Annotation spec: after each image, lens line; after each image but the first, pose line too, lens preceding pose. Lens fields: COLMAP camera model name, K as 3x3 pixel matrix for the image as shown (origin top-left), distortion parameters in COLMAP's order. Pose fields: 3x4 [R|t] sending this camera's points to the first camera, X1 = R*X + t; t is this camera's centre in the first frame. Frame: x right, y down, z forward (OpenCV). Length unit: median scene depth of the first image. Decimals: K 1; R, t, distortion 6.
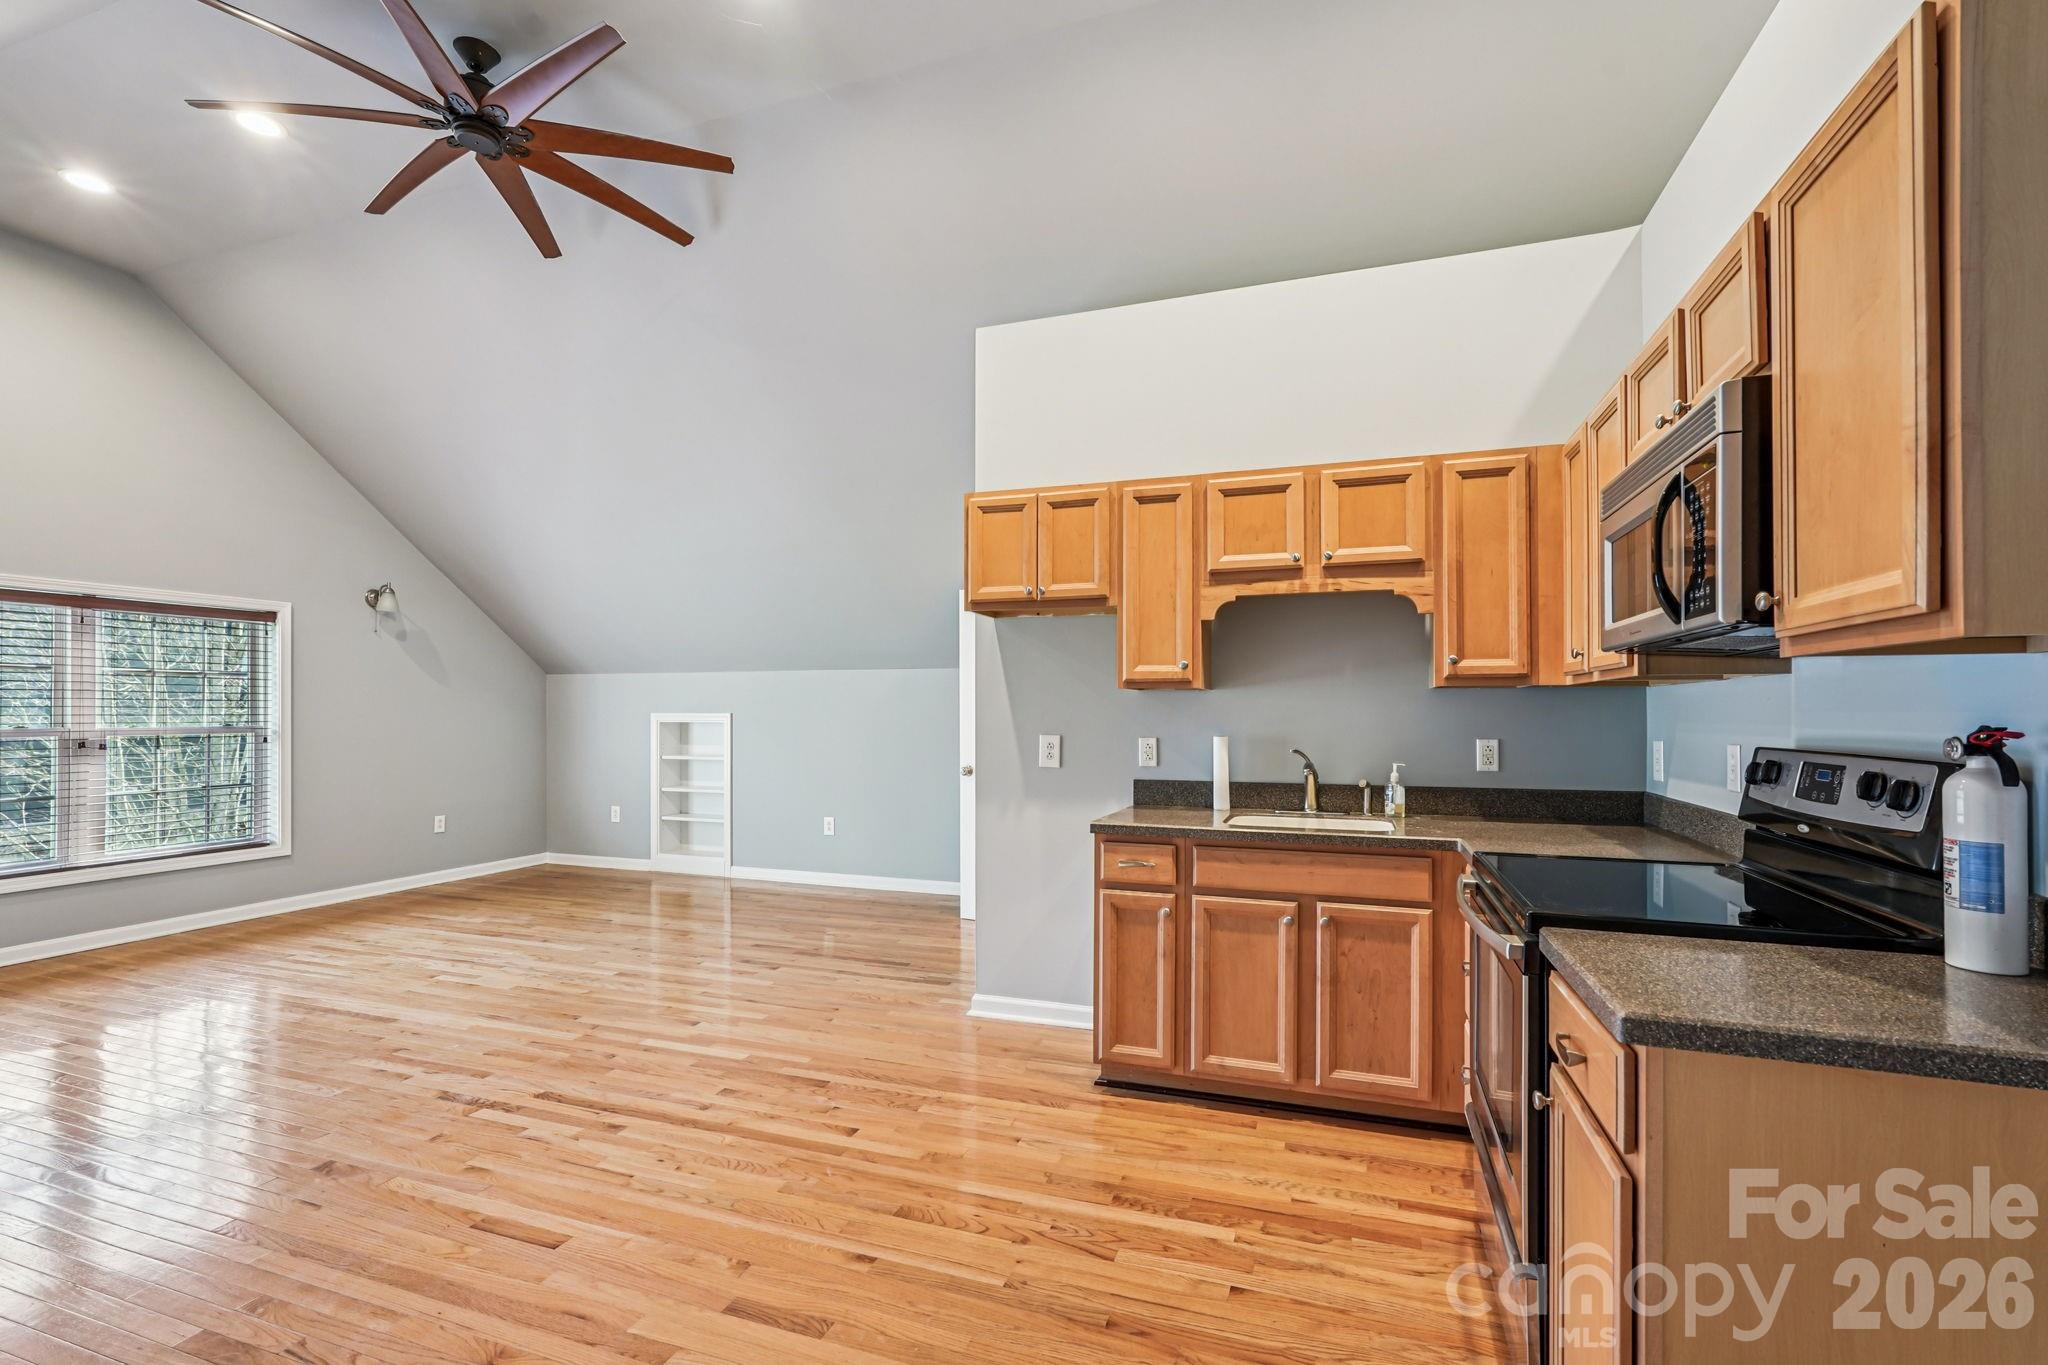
lens RADIAL K [[908.4, 0, 1024.3], [0, 908.4, 712.5], [0, 0, 1]] dist [-0.013276, 0.006011]
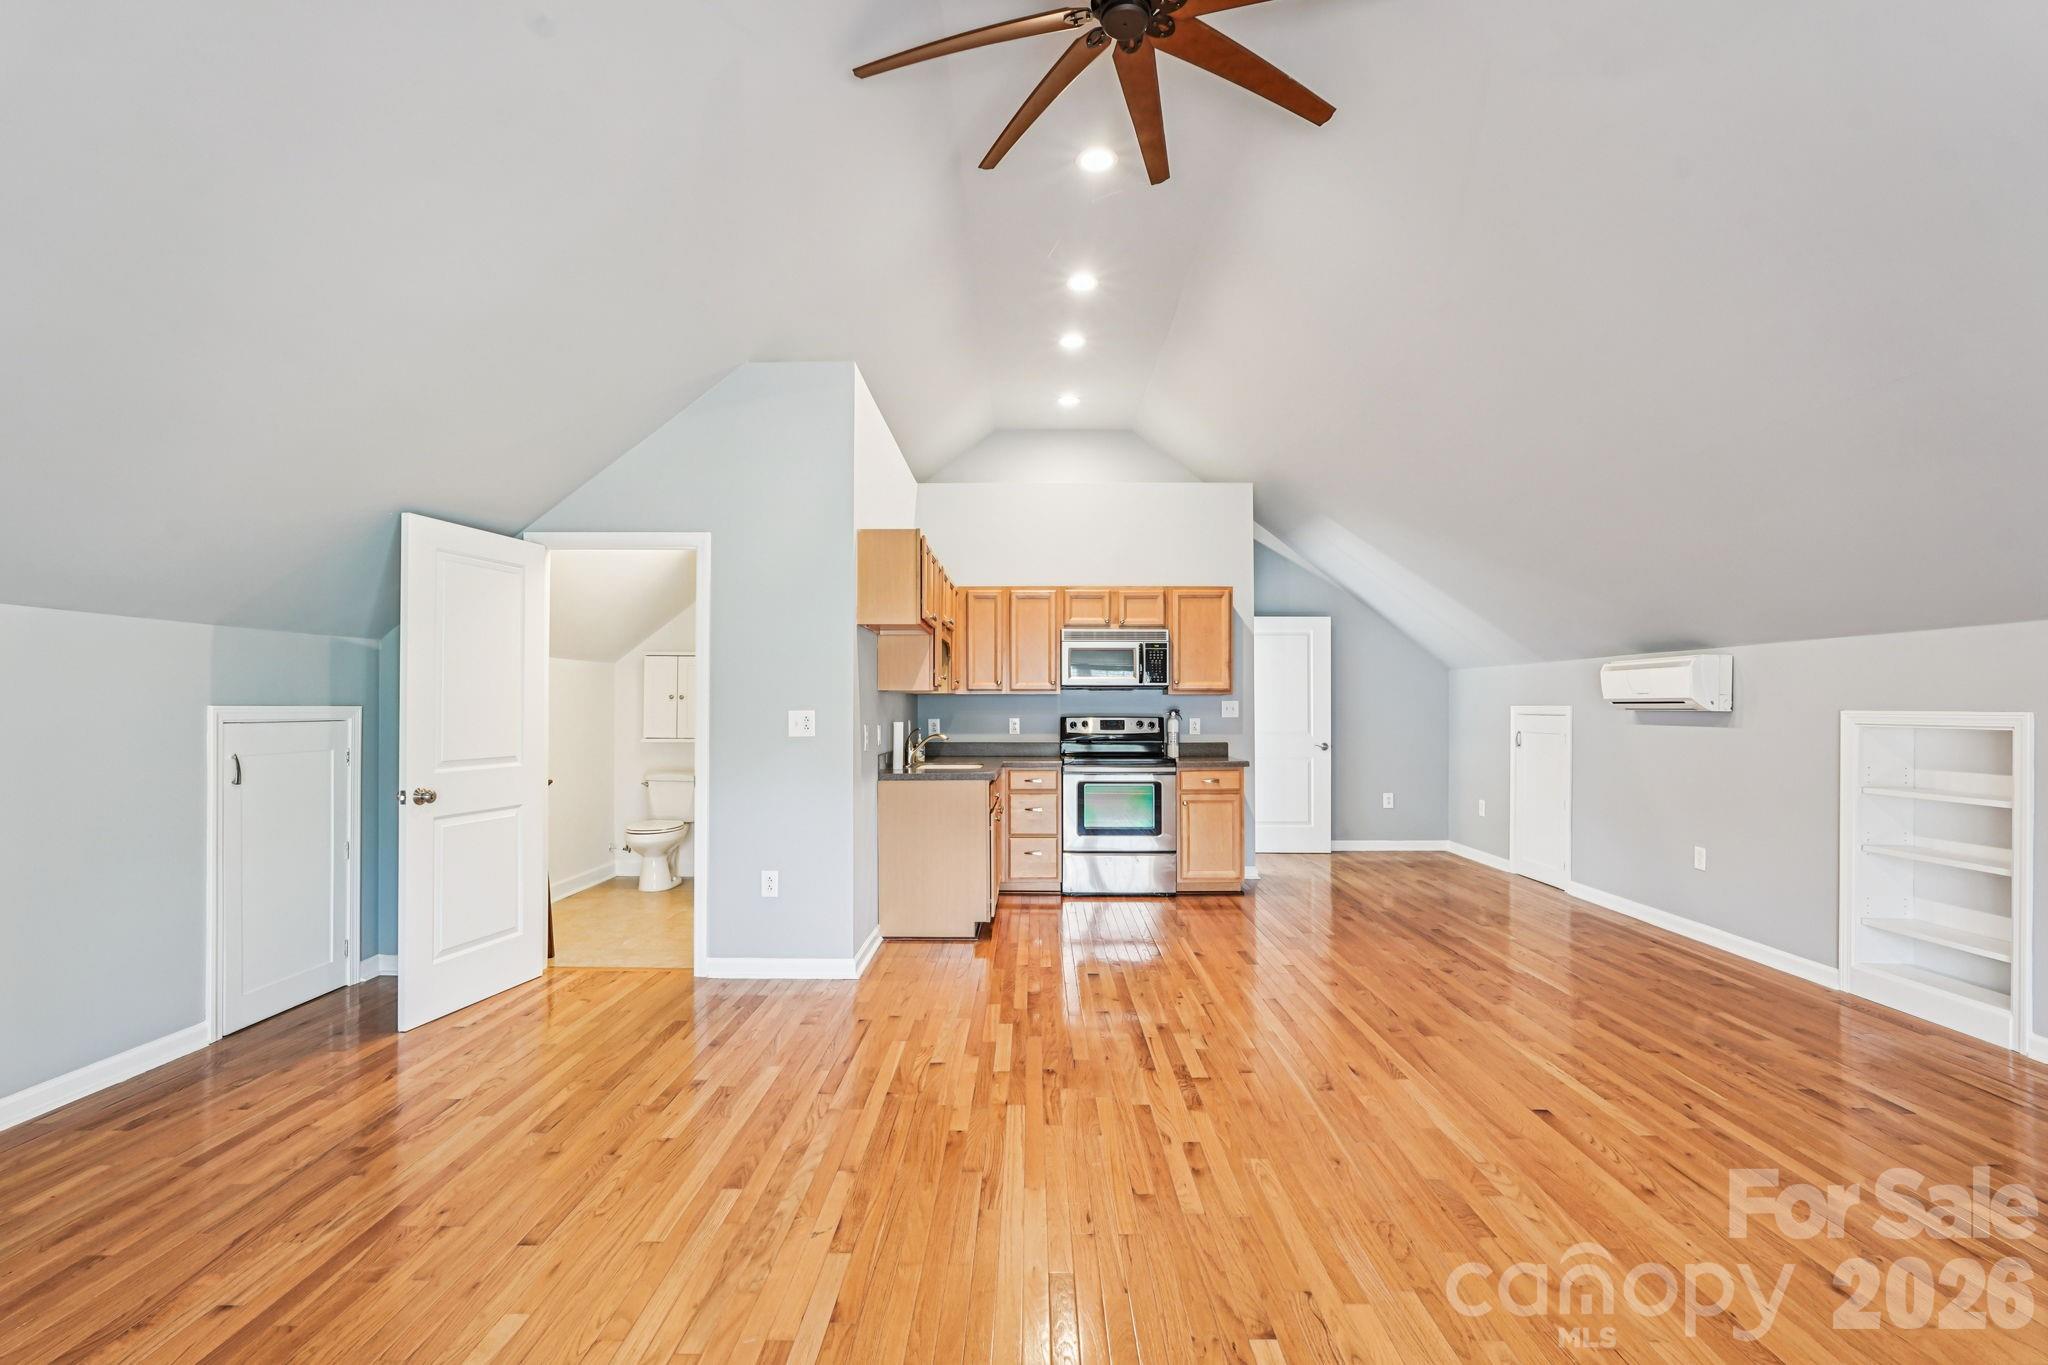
lens RADIAL K [[908.4, 0, 1030.0], [0, 908.4, 698.8], [0, 0, 1]] dist [-0.013276, 0.006011]
pose [[-0.332929, 0.012738, 0.942866, -1.352064], [-0.001036, 0.999903, -0.013874, 0.007653], [-0.942951, -0.005596, -0.332884, 1.345766]]
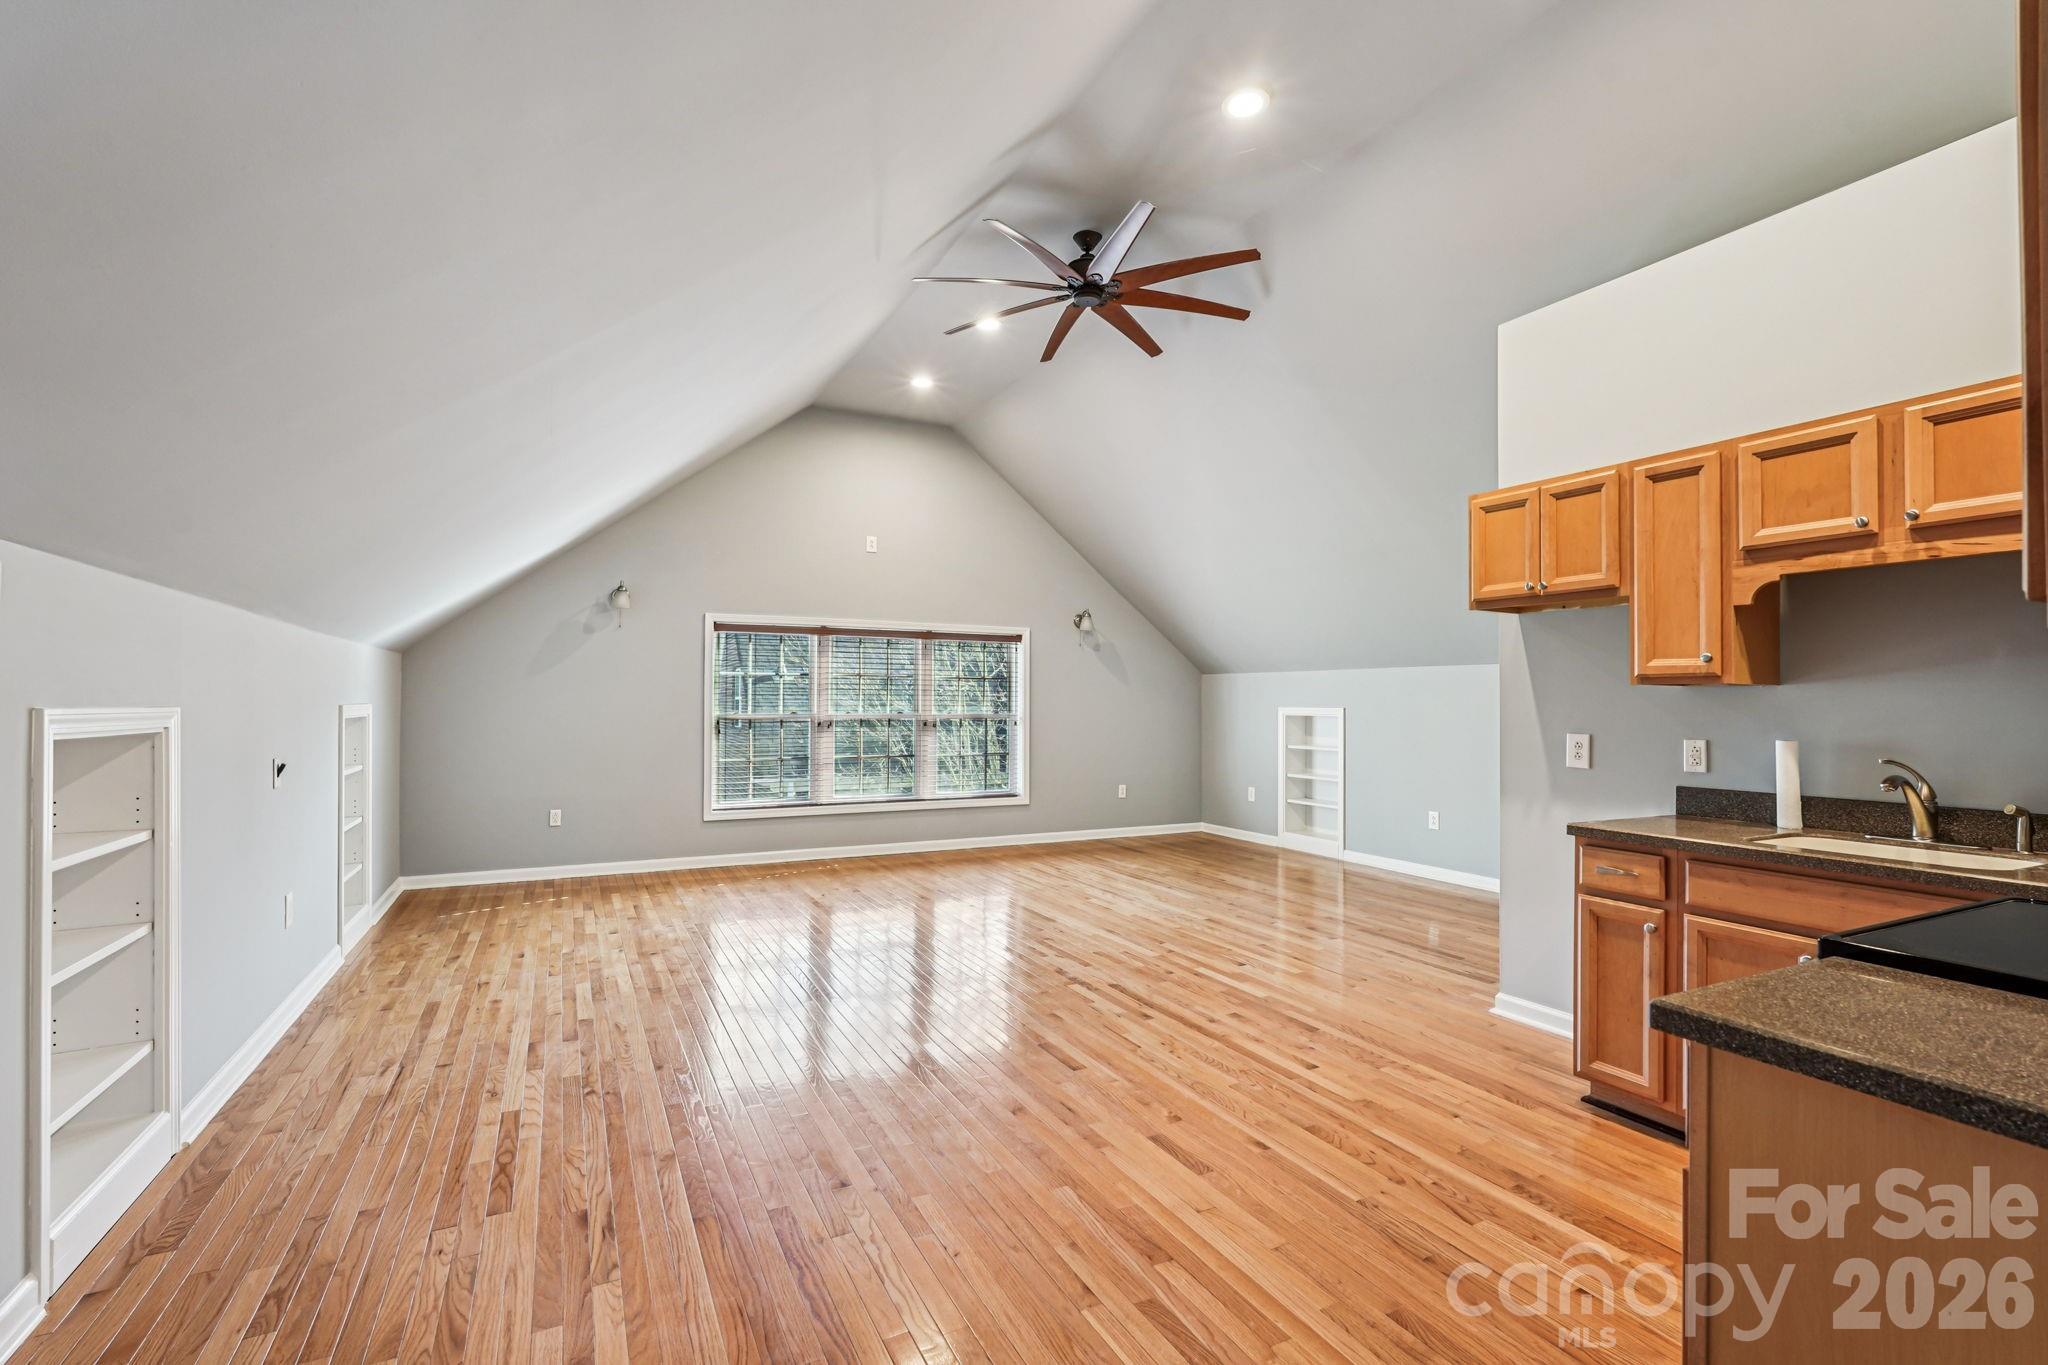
lens RADIAL K [[908.4, 0, 1029.4], [0, 908.4, 697.0], [0, 0, 1]] dist [-0.013276, 0.006011]
pose [[0.732431, 0.000442, -0.680841, 0.280443], [-0.007518, 0.999944, -0.007438, -0.002357], [0.680800, 0.010567, 0.732393, -0.089738]]
